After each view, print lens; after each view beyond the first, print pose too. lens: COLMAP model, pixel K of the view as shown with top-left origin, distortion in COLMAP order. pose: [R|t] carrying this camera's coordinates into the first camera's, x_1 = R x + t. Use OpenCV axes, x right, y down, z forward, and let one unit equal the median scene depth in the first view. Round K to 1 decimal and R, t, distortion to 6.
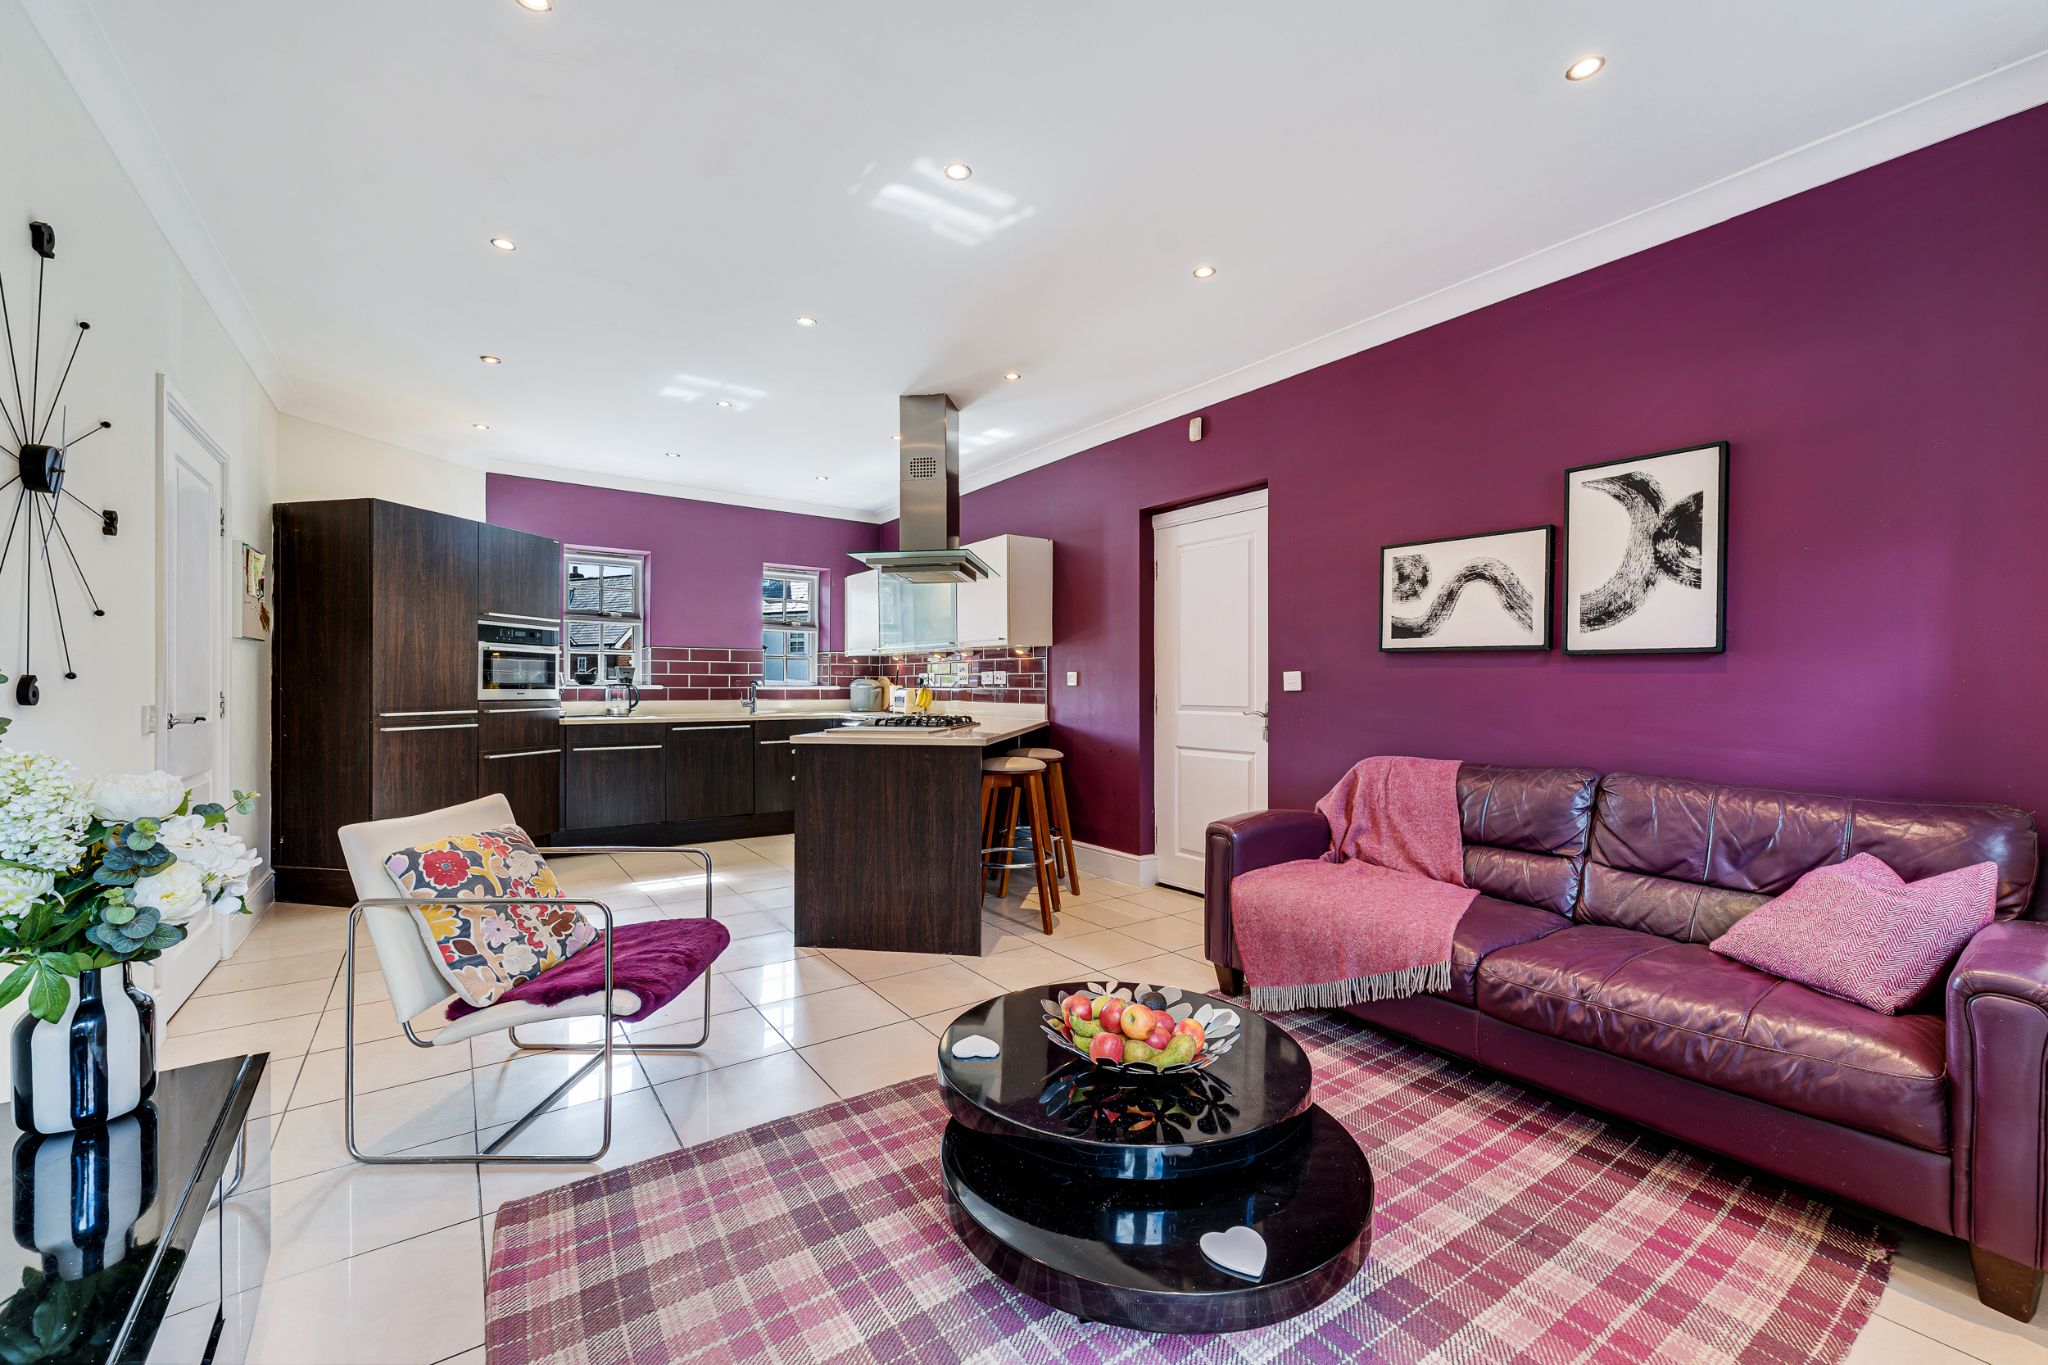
lens RADIAL K [[823.0, 0, 1037.6], [0, 823.0, 686.5], [0, 0, 1]] dist [0.003772, 0.000640]
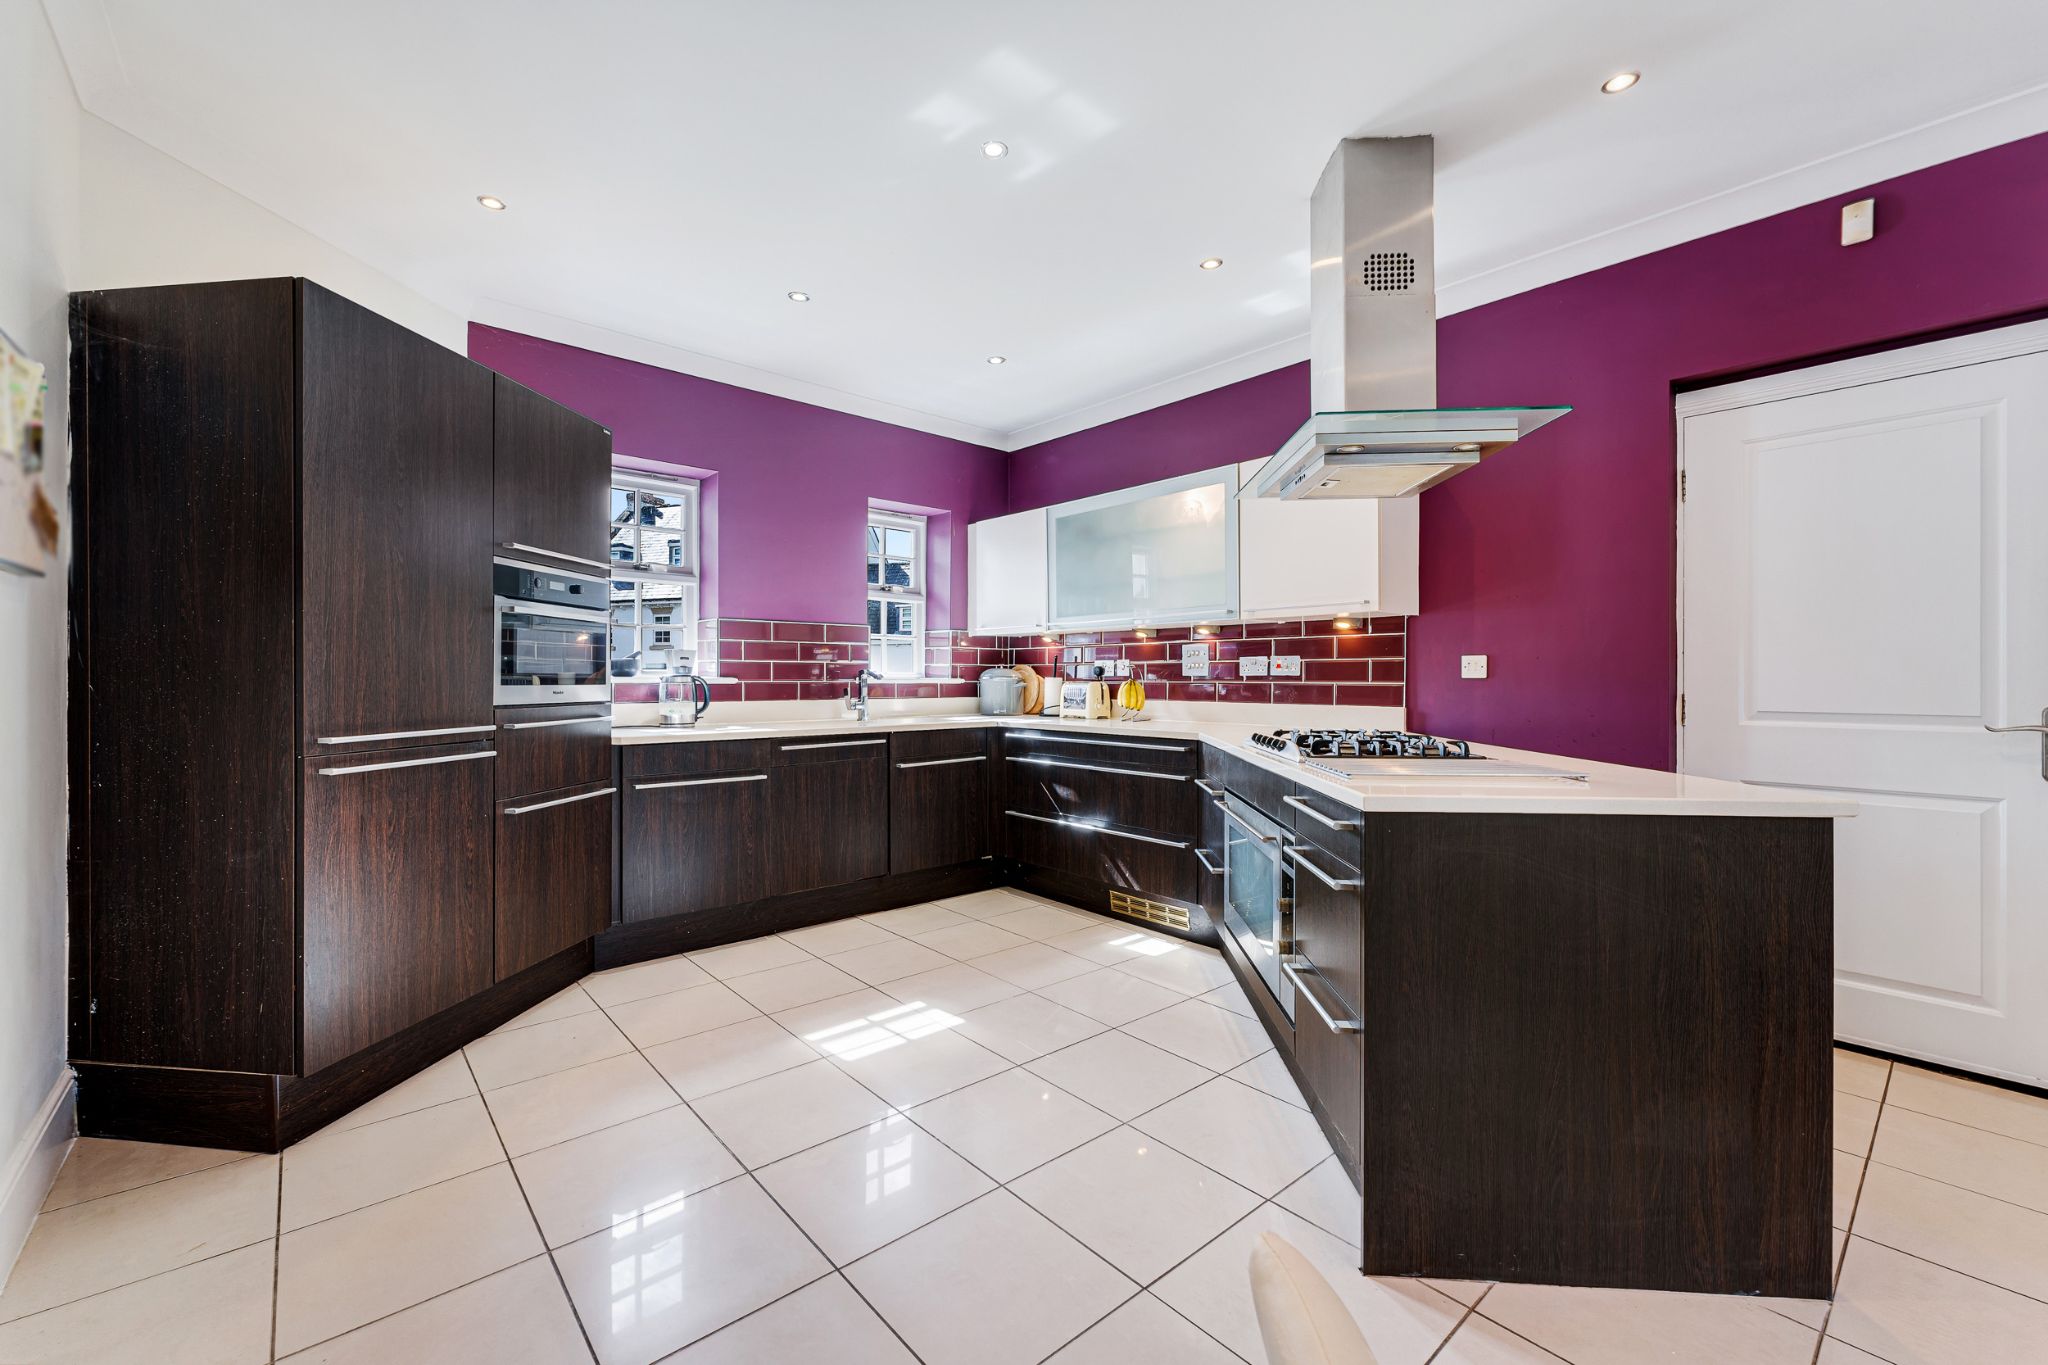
lens RADIAL K [[823.0, 0, 1003.7], [0, 823.0, 681.1], [0, 0, 1]] dist [0.003772, 0.000640]
pose [[0.996241, -0.001077, 0.086615, -0.435802], [0.000789, 0.999994, 0.003360, -0.001264], [-0.086618, -0.003279, 0.996236, 0.482641]]
